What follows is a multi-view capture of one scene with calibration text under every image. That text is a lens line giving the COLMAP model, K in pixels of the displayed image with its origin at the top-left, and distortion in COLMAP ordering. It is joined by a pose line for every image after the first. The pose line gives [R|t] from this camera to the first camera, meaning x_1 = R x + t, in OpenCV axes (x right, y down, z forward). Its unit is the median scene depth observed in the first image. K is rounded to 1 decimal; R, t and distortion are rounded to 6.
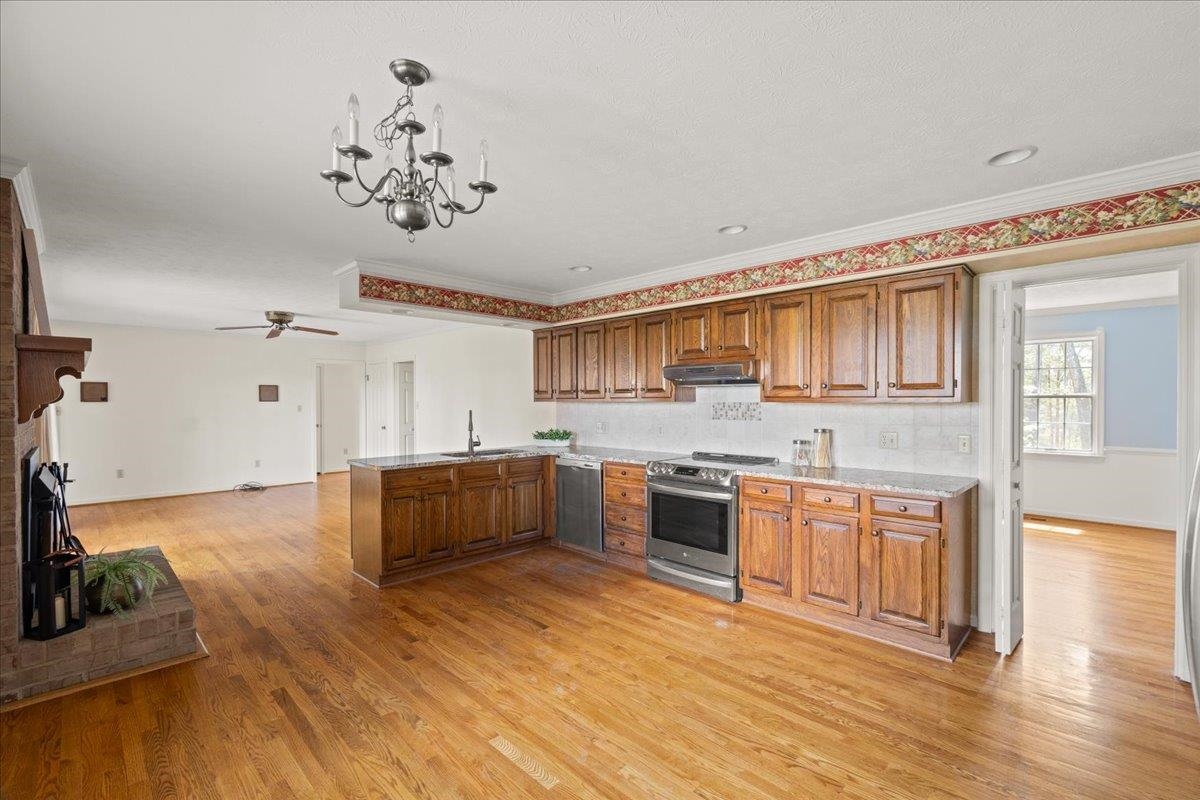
lens RADIAL K [[525.3, 0, 605.5], [0, 525.3, 407.5], [0, 0, 1]] dist [-0.000317, 0.000028]
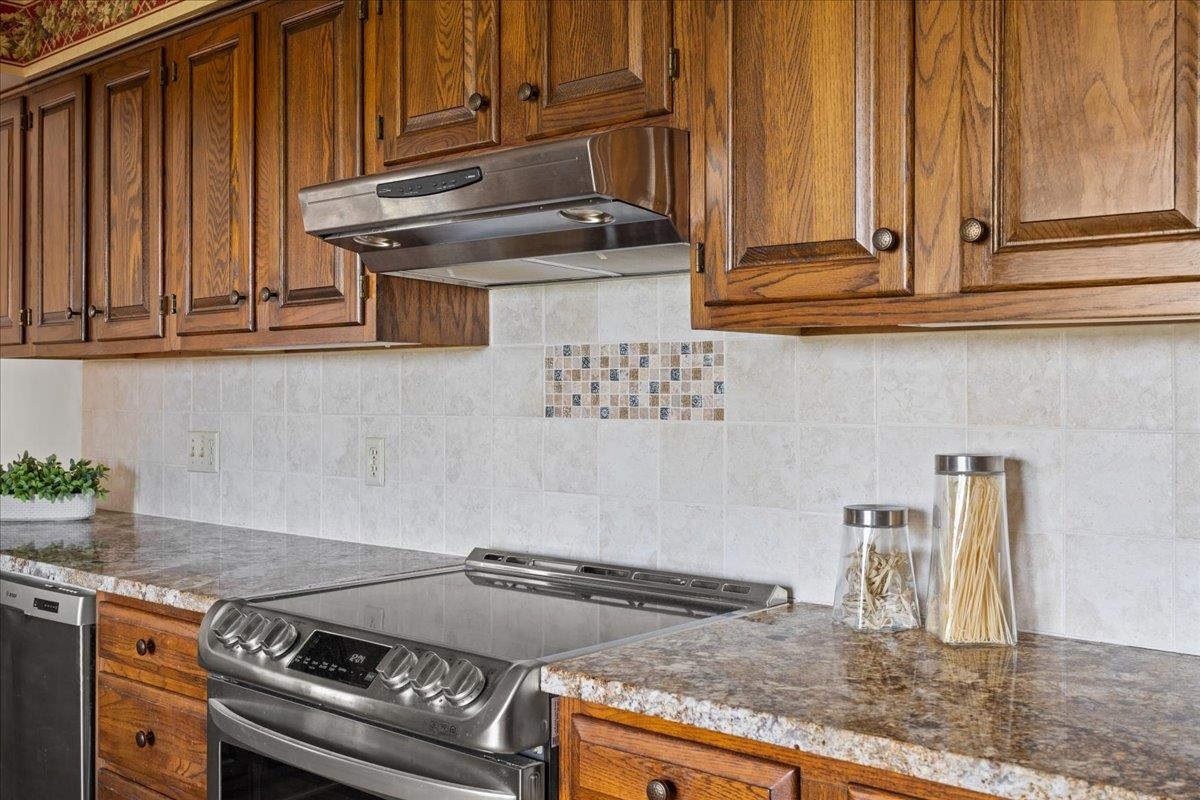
lens RADIAL K [[1198.9, 0, 597.6], [0, 1198.9, 390.6], [0, 0, 1]] dist [0.012189, 0.000000]
pose [[0.998366, 0.000231, 0.057143, 0.206692], [0.000409, 0.999937, -0.011189, 0.017873], [-0.057142, 0.011194, 0.998303, 0.466572]]
